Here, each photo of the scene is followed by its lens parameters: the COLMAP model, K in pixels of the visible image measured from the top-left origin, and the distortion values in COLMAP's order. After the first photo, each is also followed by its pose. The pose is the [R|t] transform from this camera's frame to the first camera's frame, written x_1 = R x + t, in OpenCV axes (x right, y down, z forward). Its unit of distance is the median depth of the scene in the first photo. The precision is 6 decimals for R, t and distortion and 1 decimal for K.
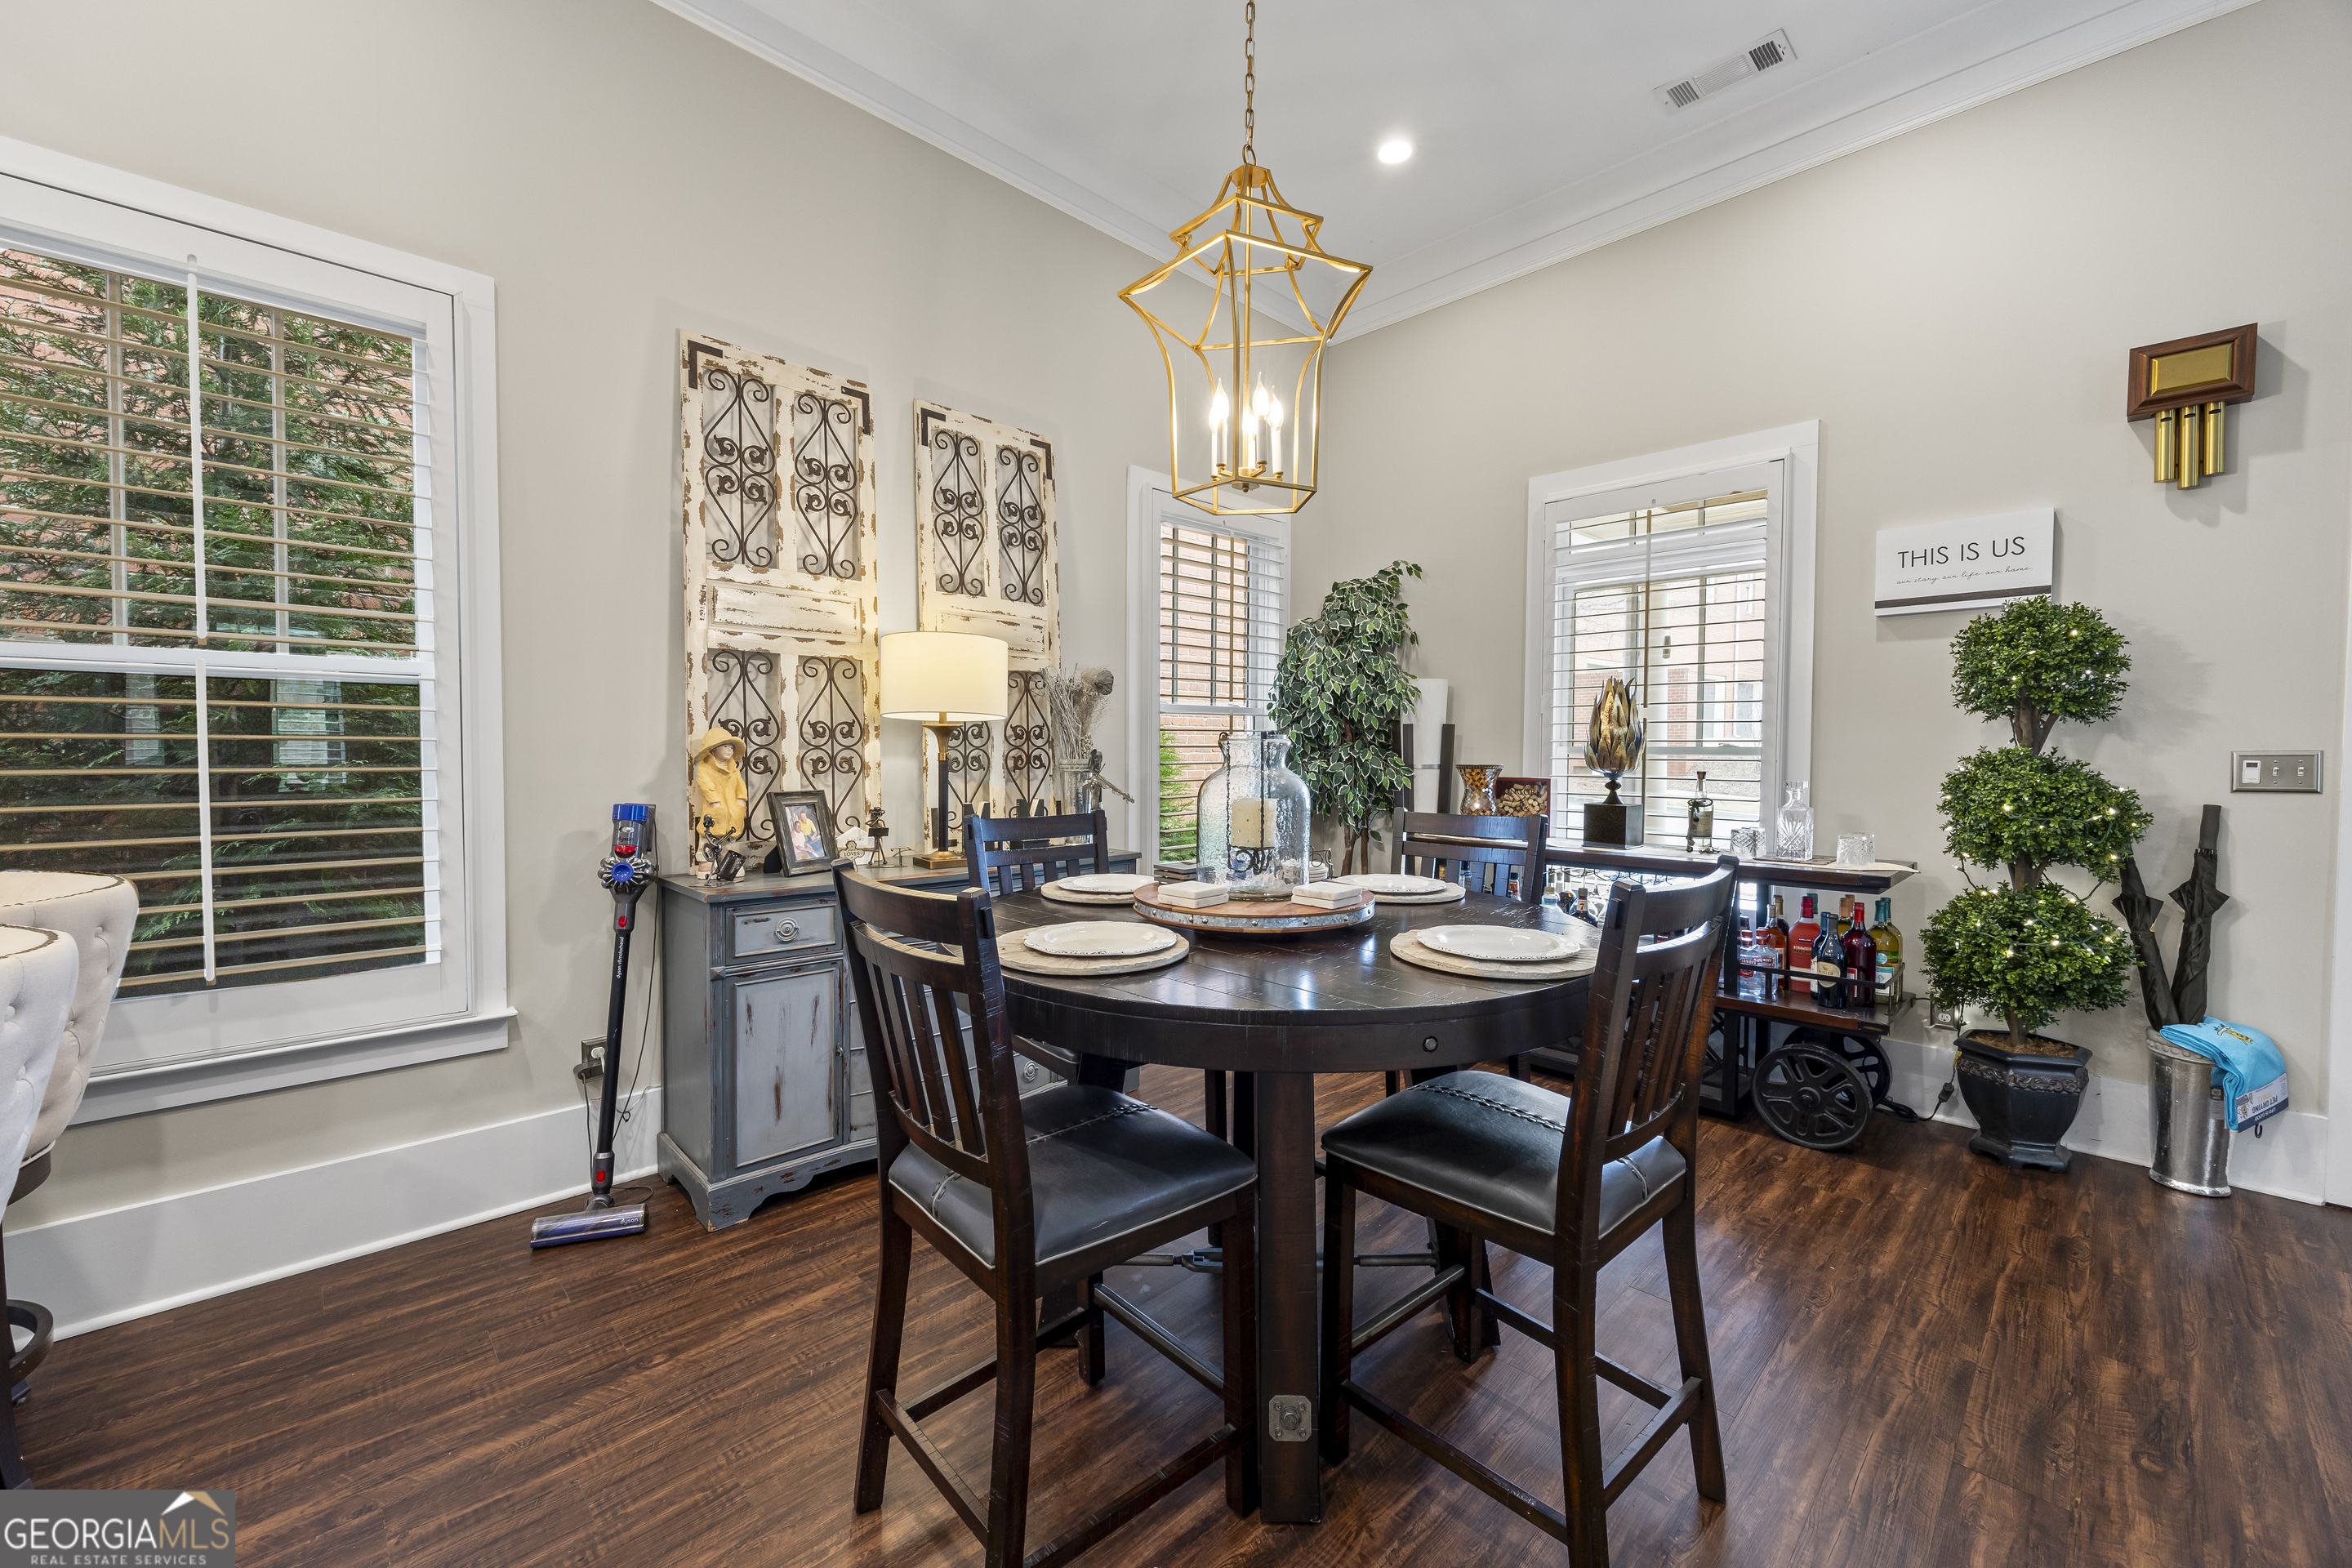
lens RADIAL K [[917.1, 0, 1182.5], [0, 917.1, 776.4], [0, 0, 1]] dist [-0.007751, 0.000070]
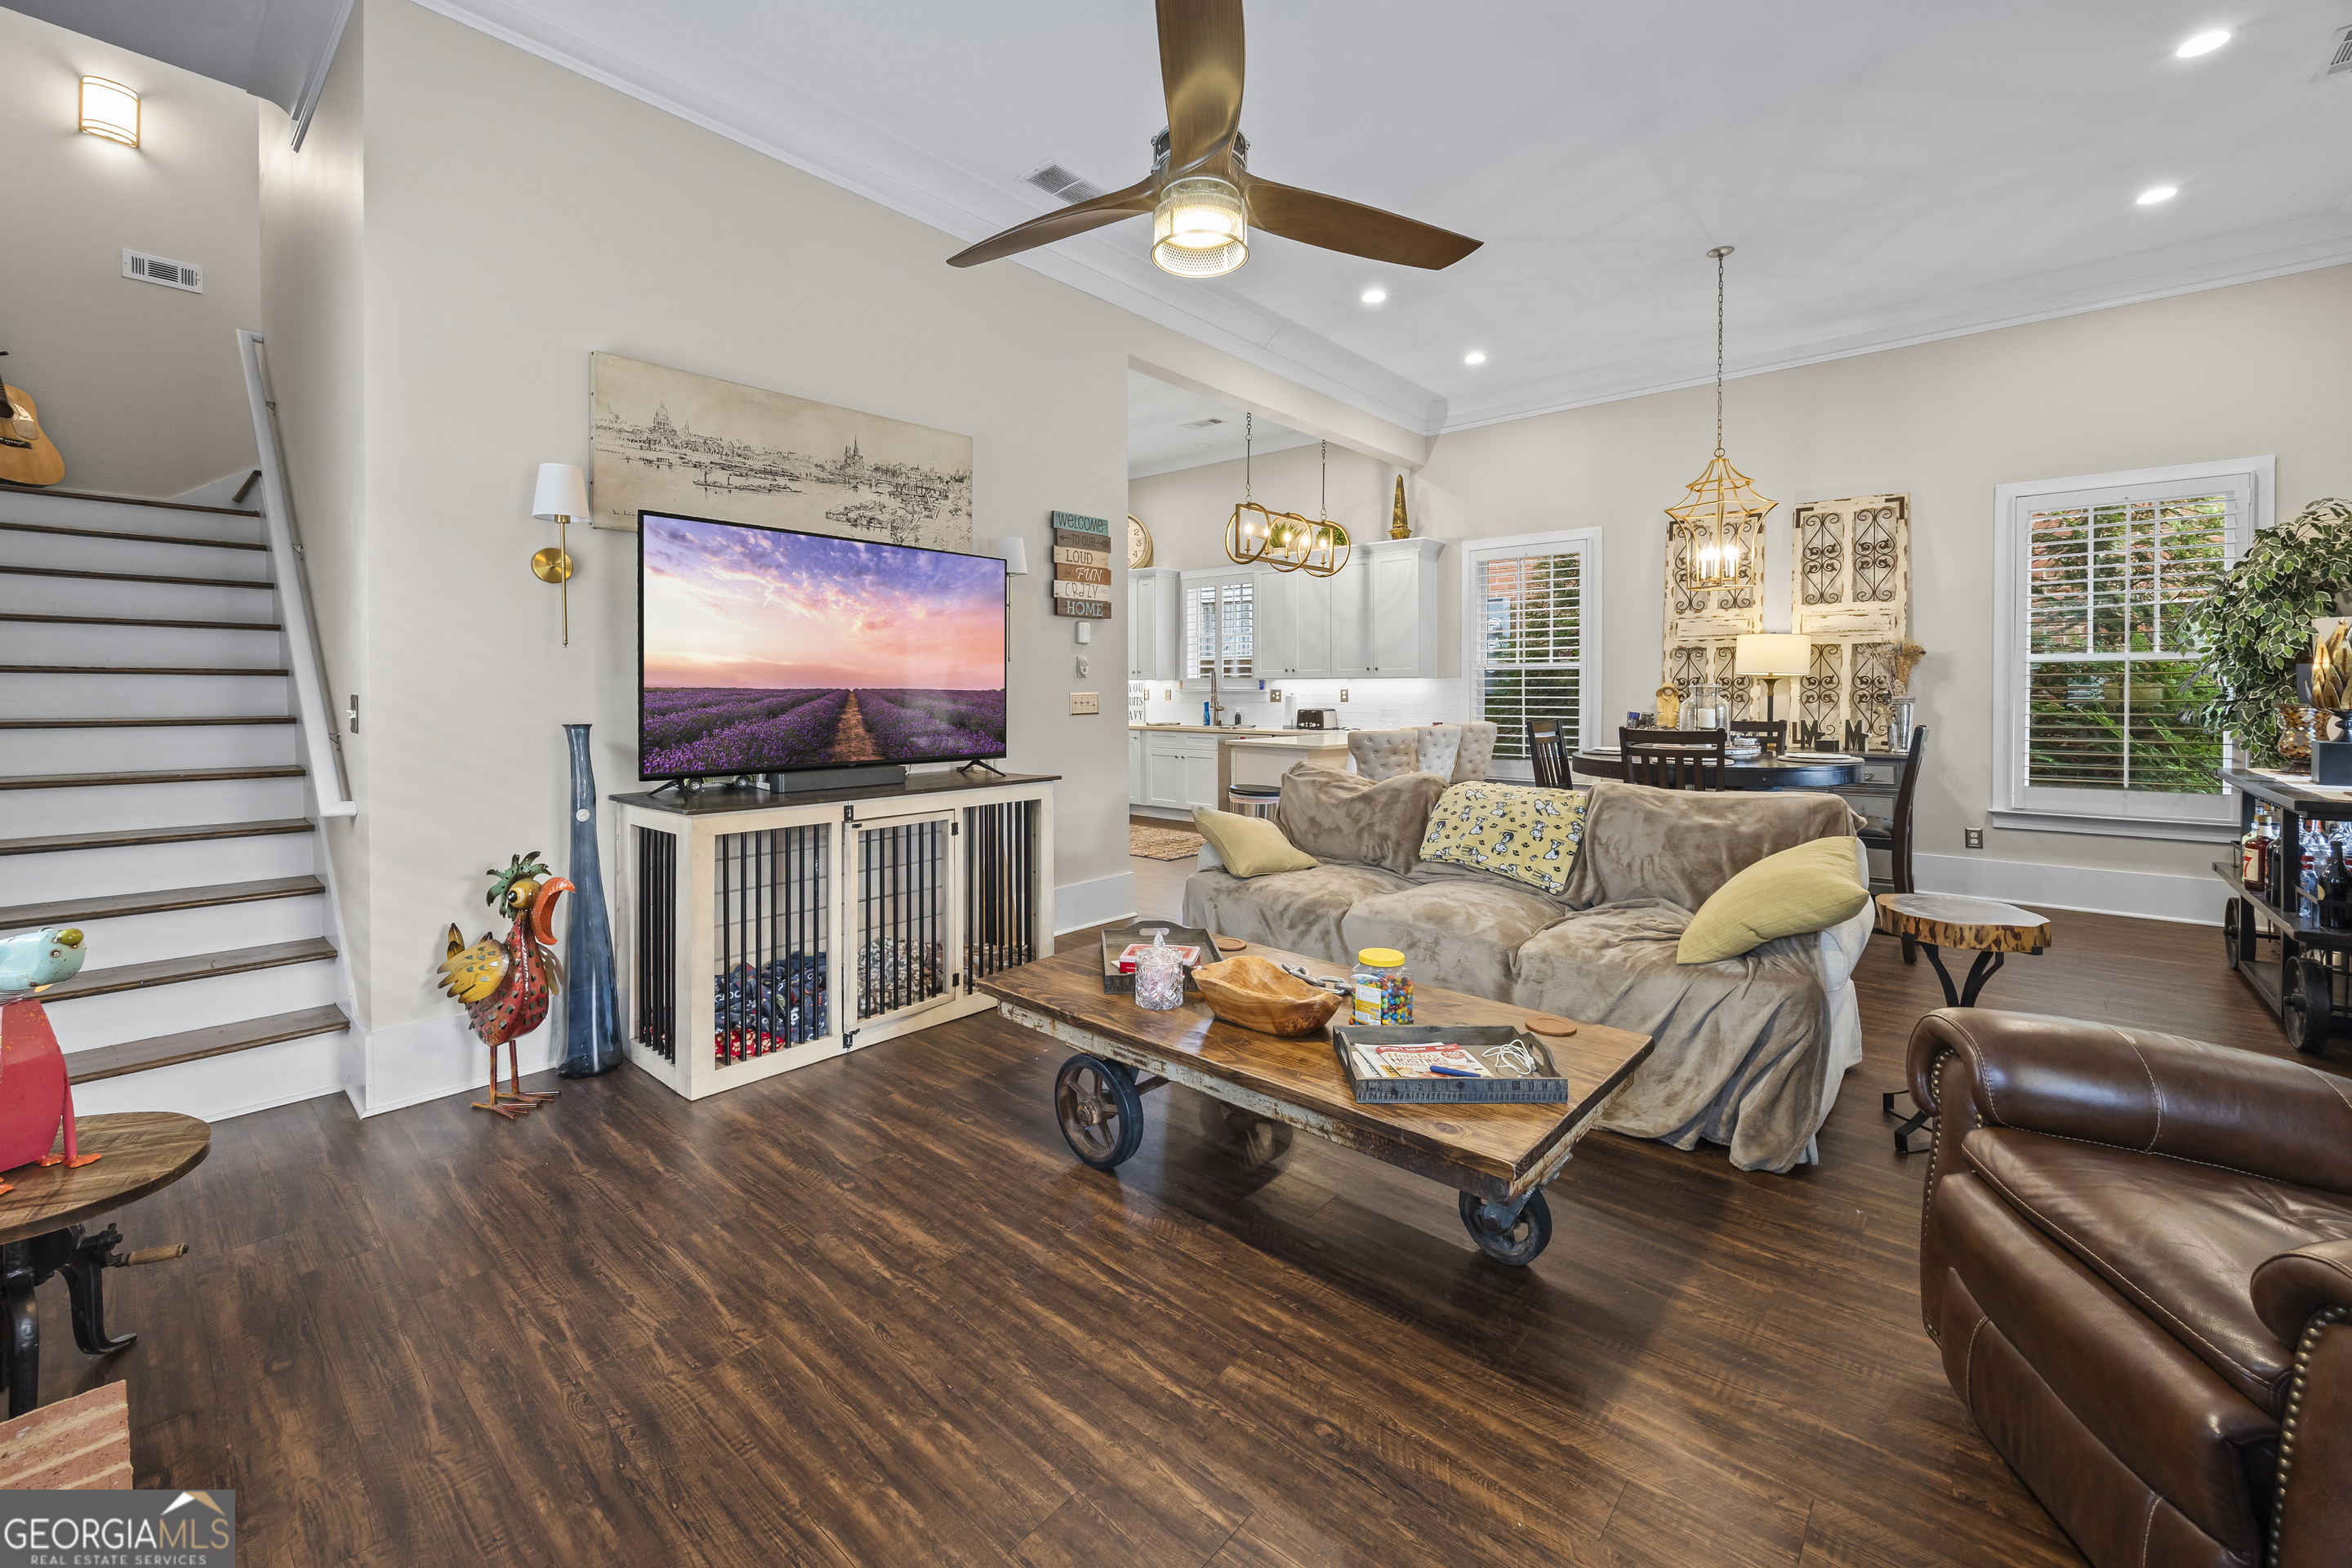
lens RADIAL K [[942.0, 0, 1159.8], [0, 942.0, 707.3], [0, 0, 1]] dist [-0.001211, 0.000027]
pose [[0.070306, 0.015656, -0.997403, 1.780948], [-0.029567, 0.999470, 0.013604, 0.019064], [0.997087, 0.028533, 0.070731, -0.487550]]
